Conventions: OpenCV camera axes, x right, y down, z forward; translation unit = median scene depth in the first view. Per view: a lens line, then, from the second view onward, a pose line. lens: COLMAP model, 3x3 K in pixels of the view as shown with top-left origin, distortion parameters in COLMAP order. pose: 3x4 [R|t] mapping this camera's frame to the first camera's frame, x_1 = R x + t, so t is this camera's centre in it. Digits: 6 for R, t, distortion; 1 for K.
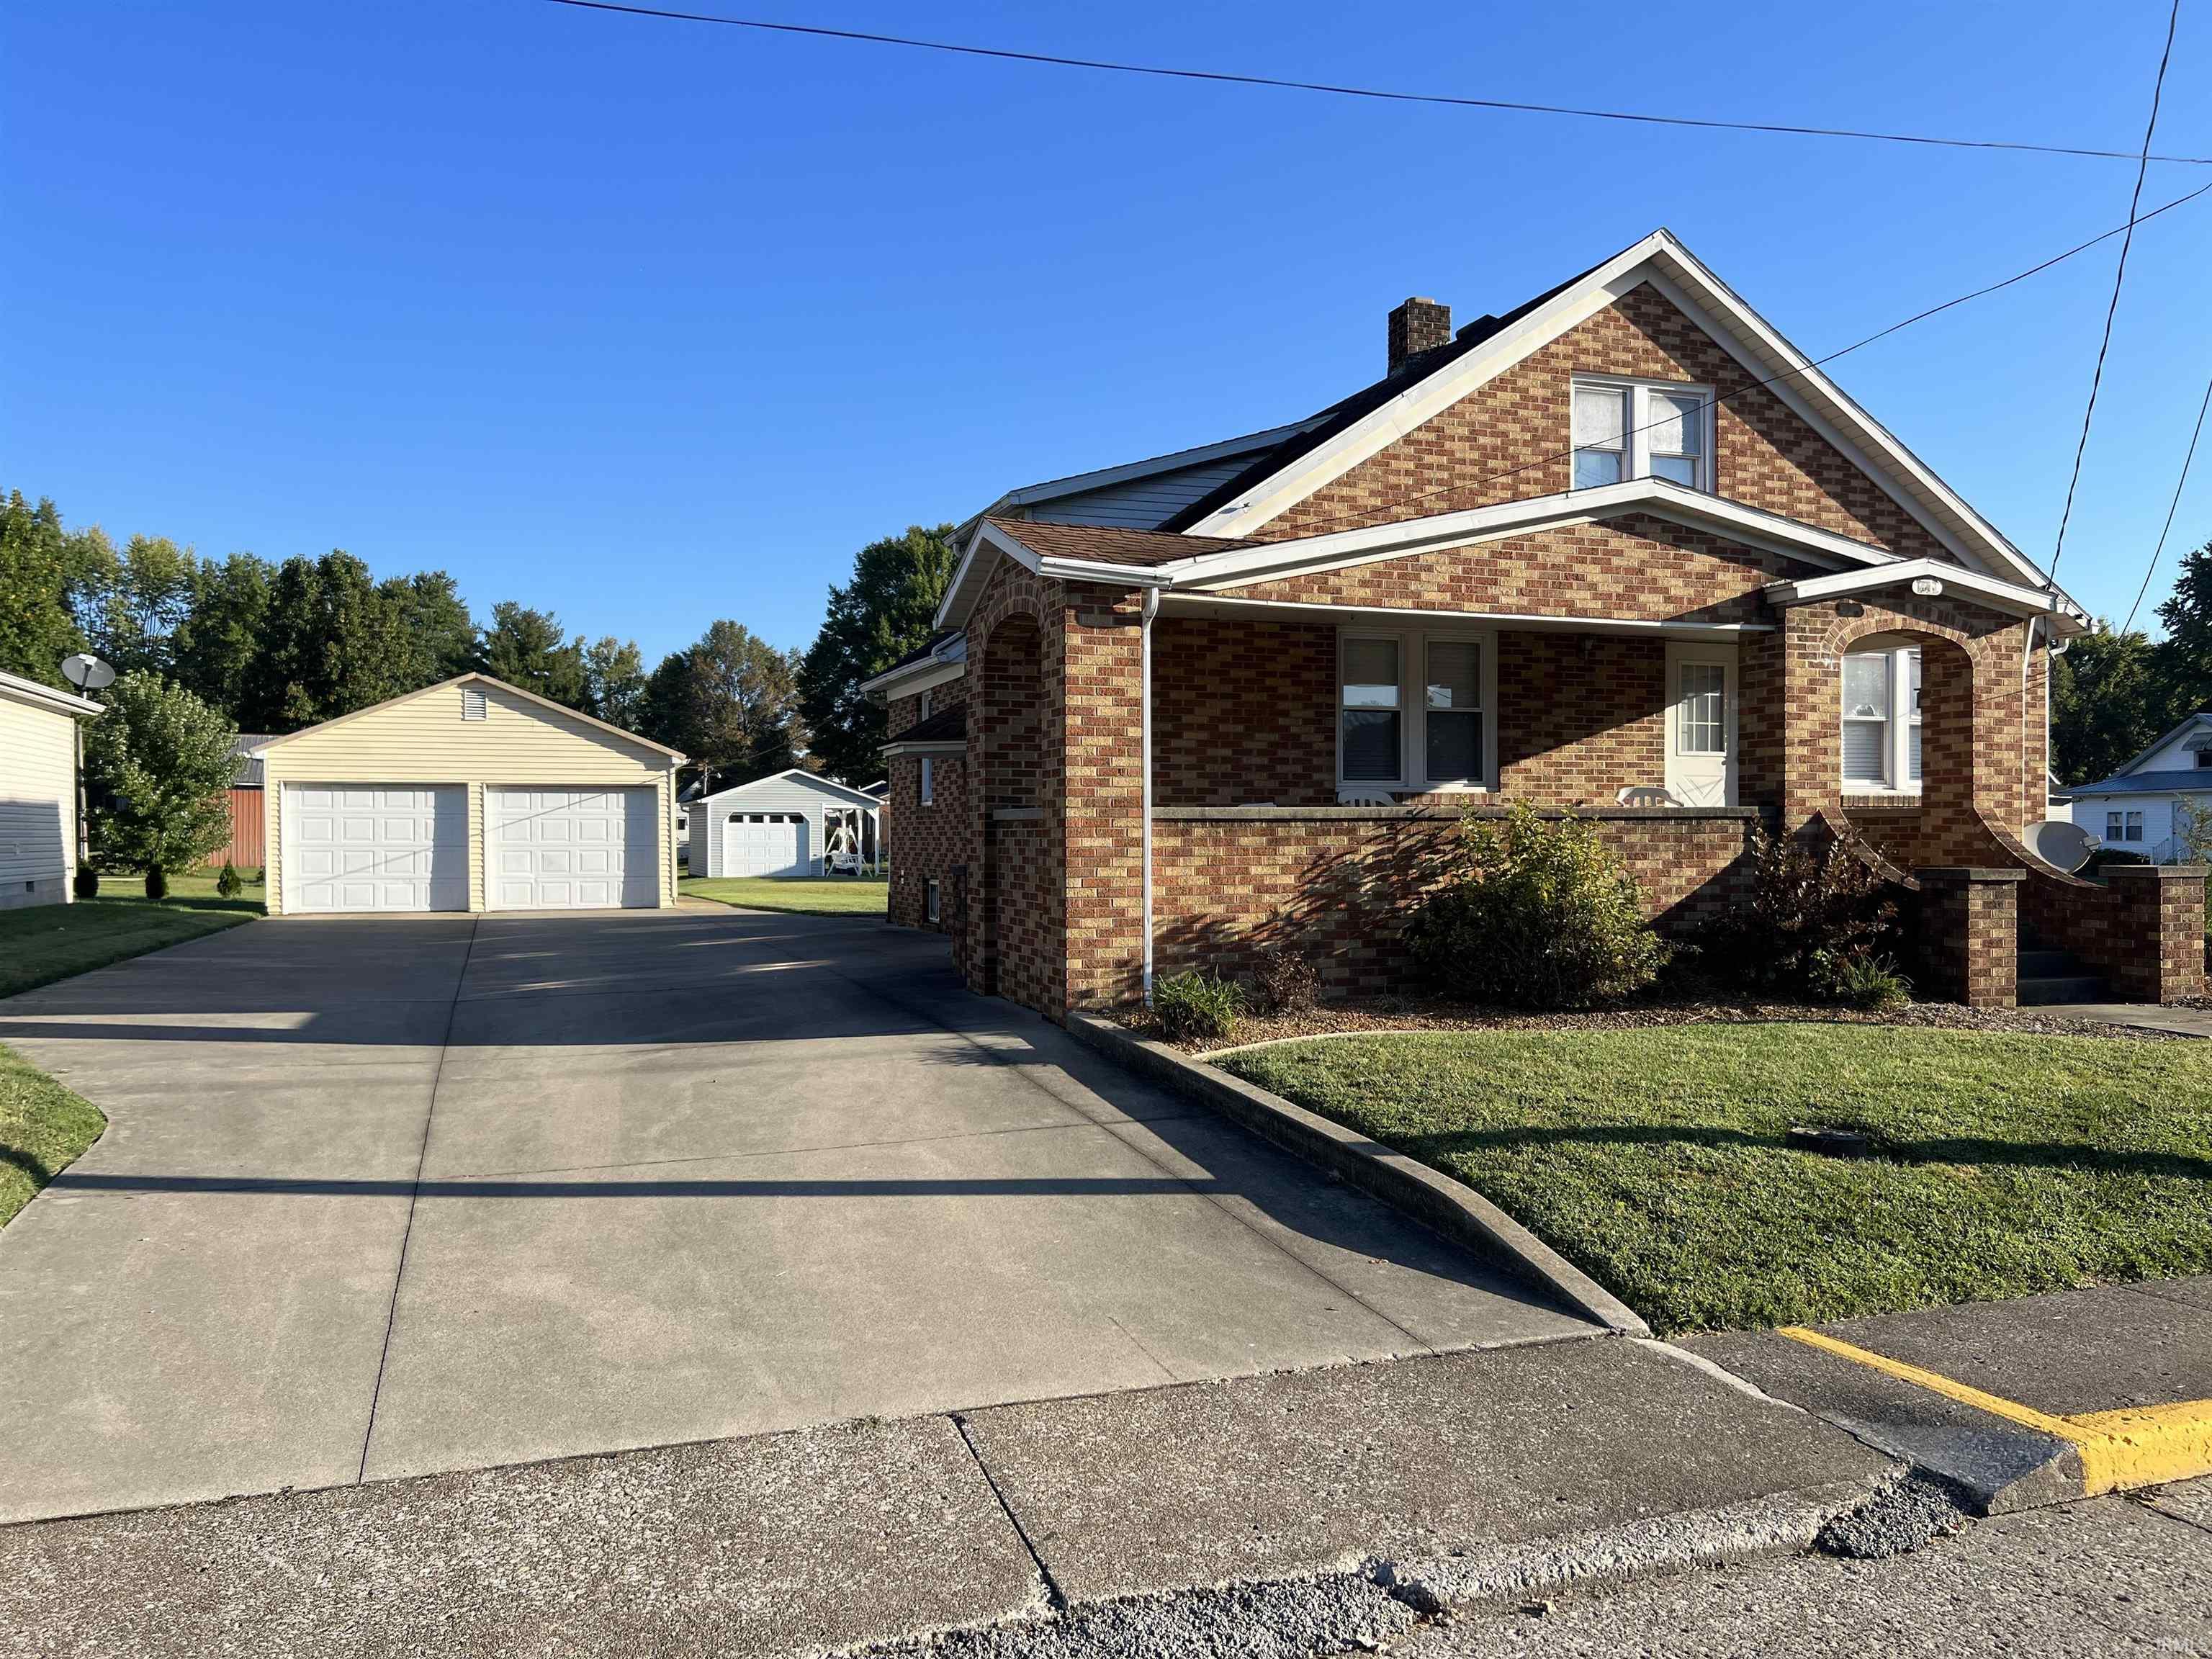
lens RADIAL K [[1675.1, 0, 1118.7], [0, 1675.1, 849.0], [0, 0, 1]] dist [0.060506, -0.108299]
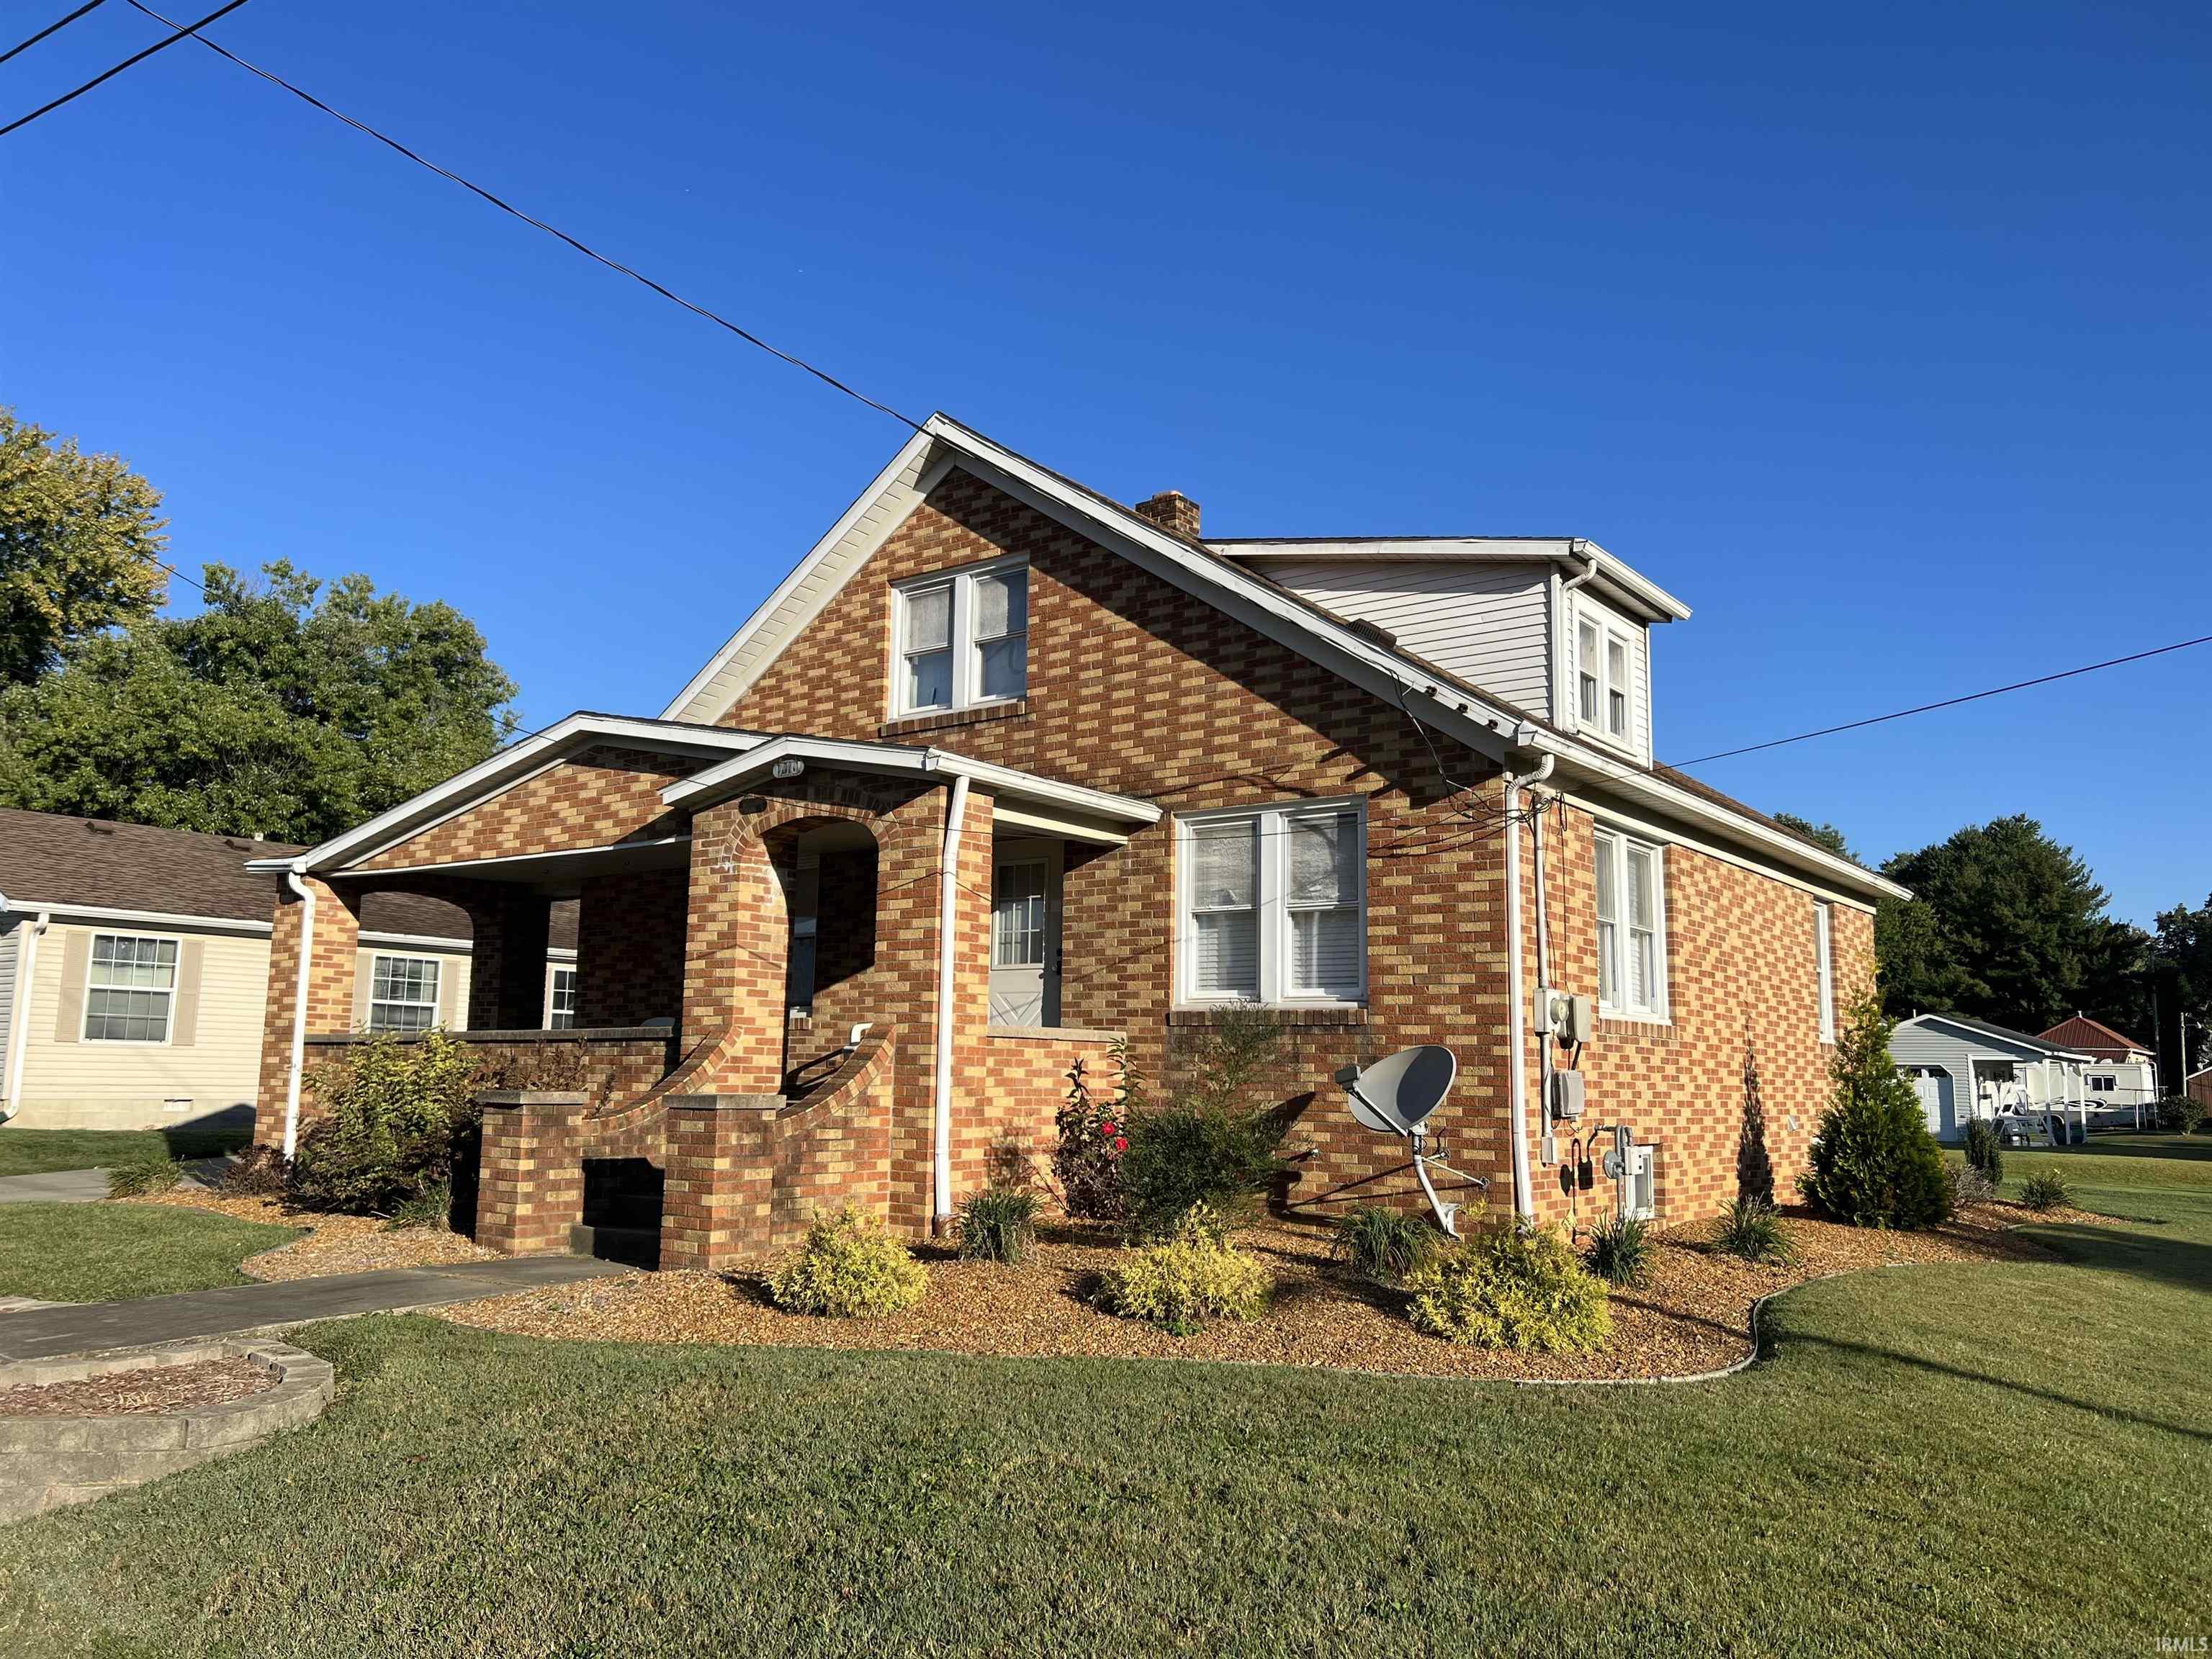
lens RADIAL K [[1668.2, 0, 1104.5], [0, 1668.2, 864.6], [0, 0, 1]] dist [0.073444, -0.002282]
pose [[0.542731, -0.098176, -0.834149, 1.098153], [-0.022817, 0.991055, -0.131489, 0.002499], [0.839596, 0.090396, 0.535636, 0.585390]]
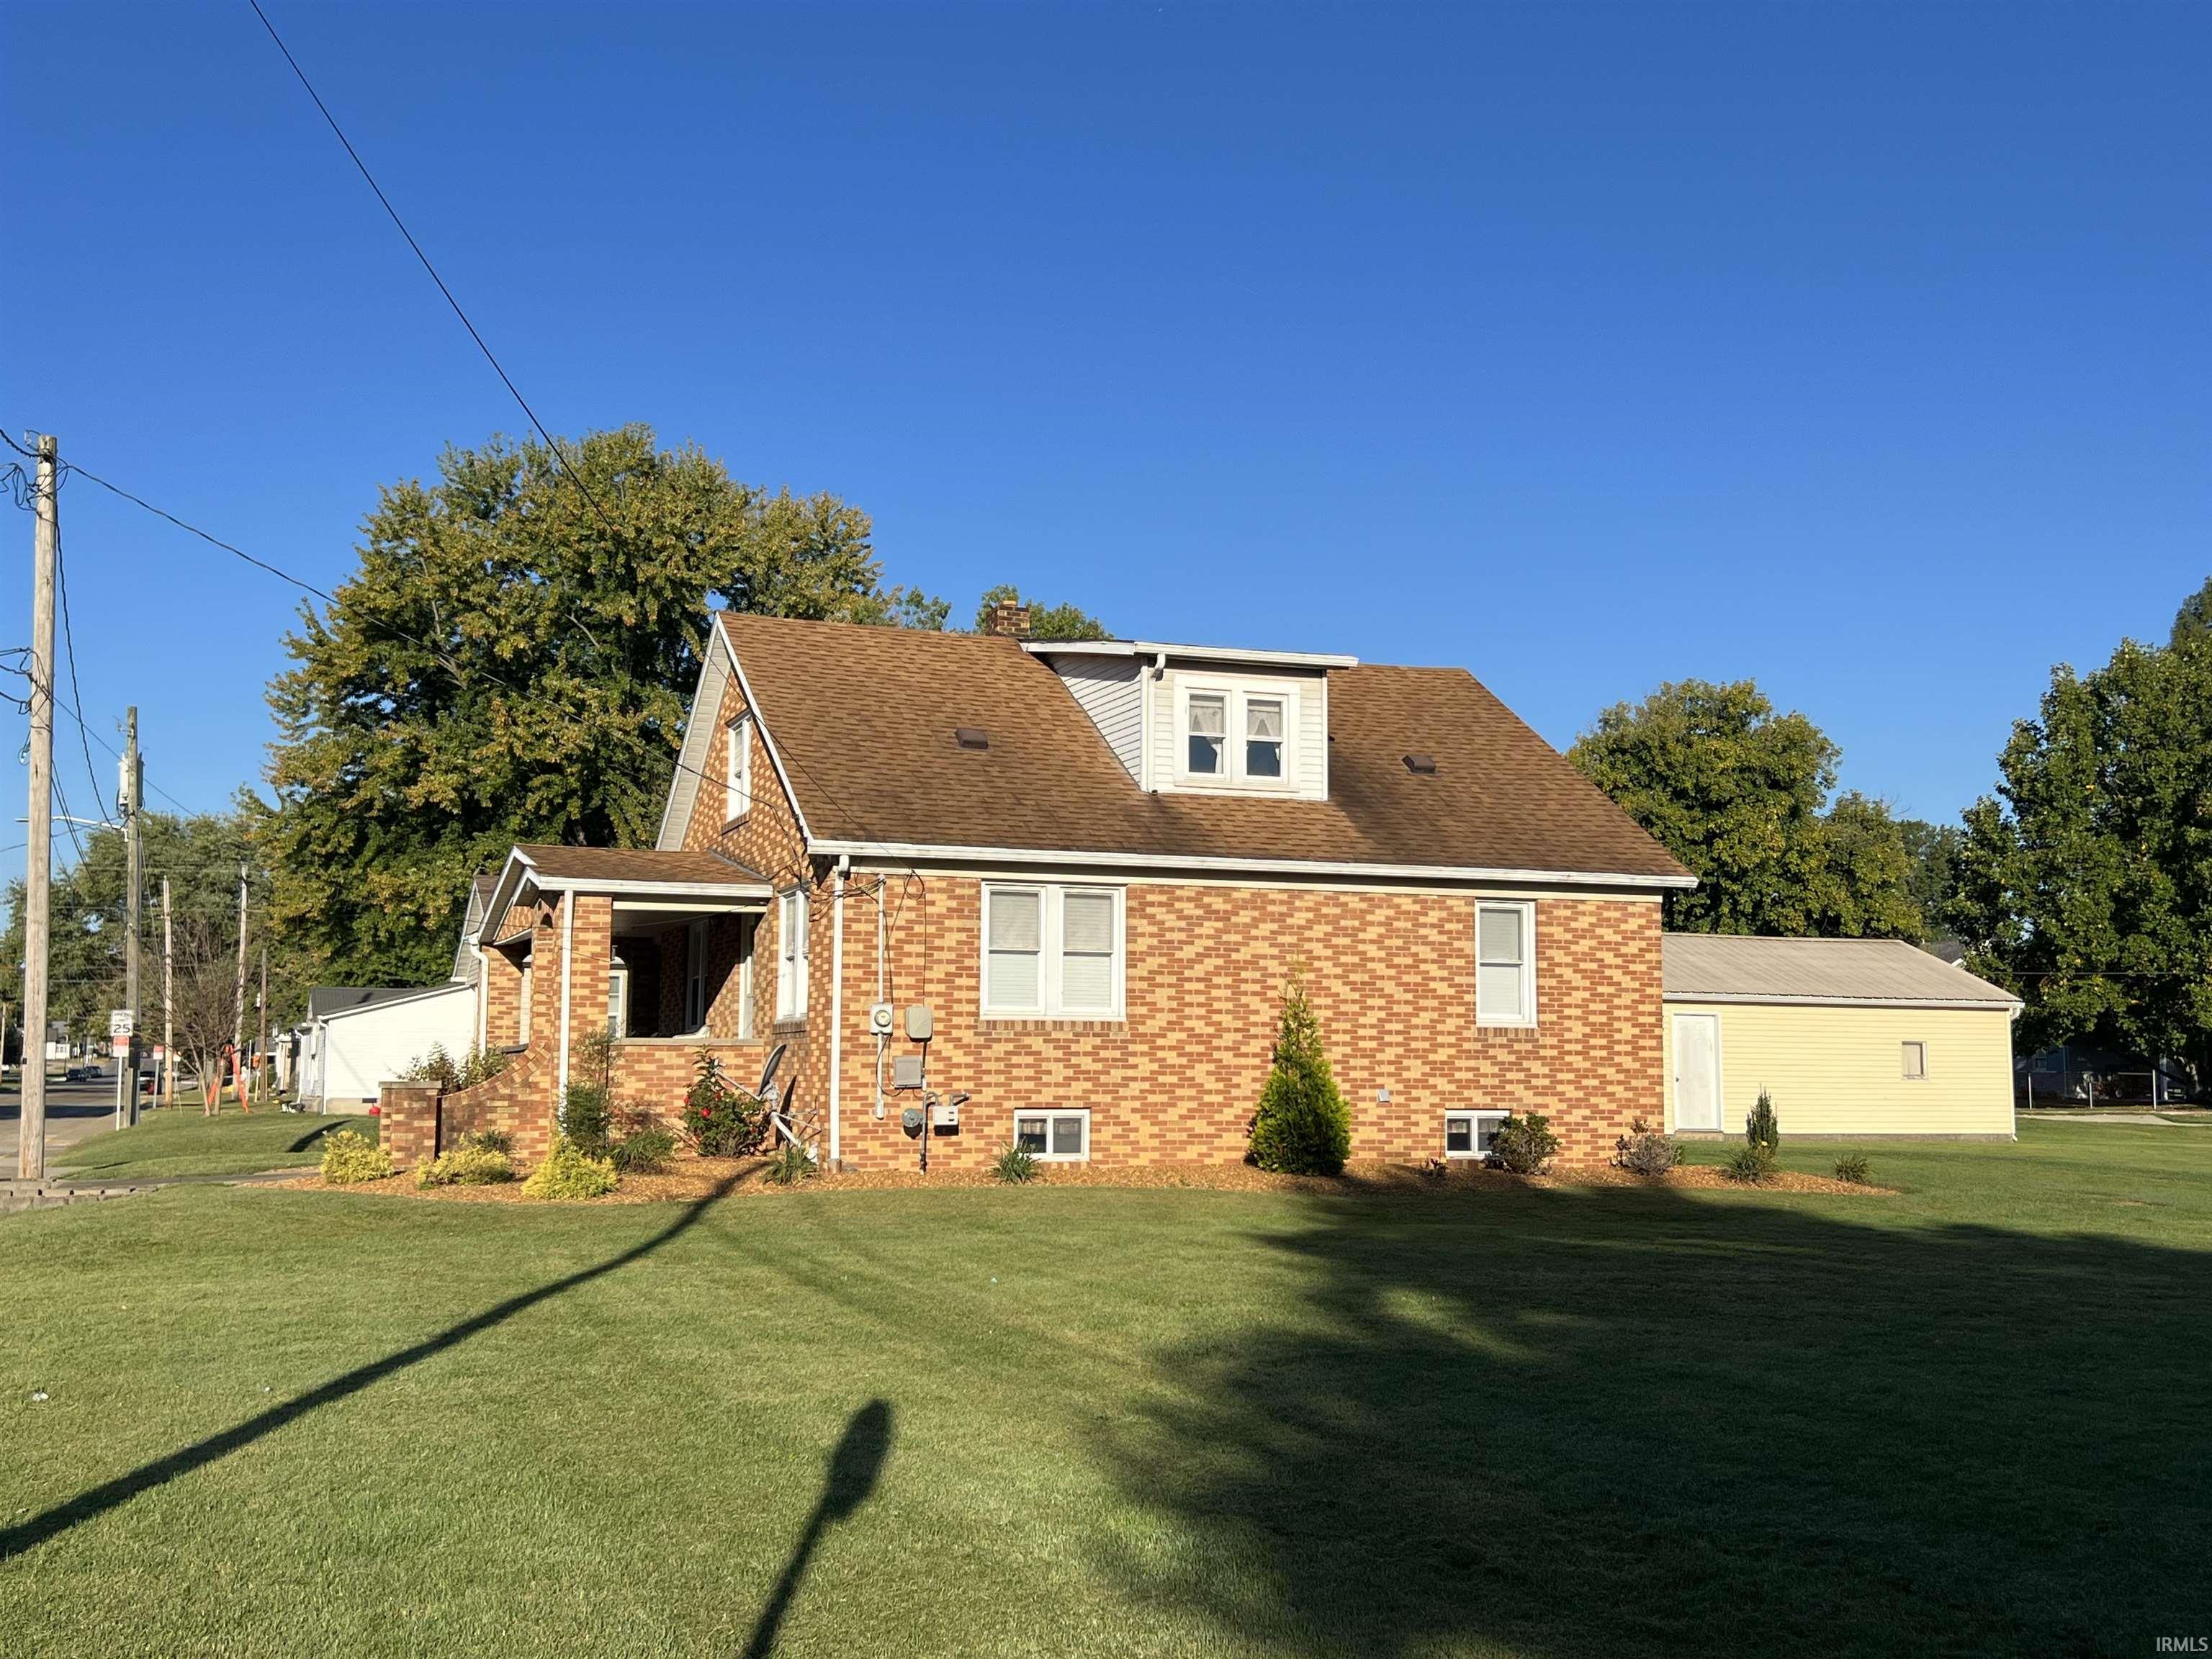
lens RADIAL K [[2226.5, 0, 1106.0], [0, 2226.5, 829.5], [0, 0, 1]] dist [0.006410, 0.004918]
pose [[0.052458, -0.111672, -0.992360, 2.034131], [-0.007303, 0.993658, -0.112204, 0.004906], [0.998596, 0.013133, 0.051310, 1.185995]]
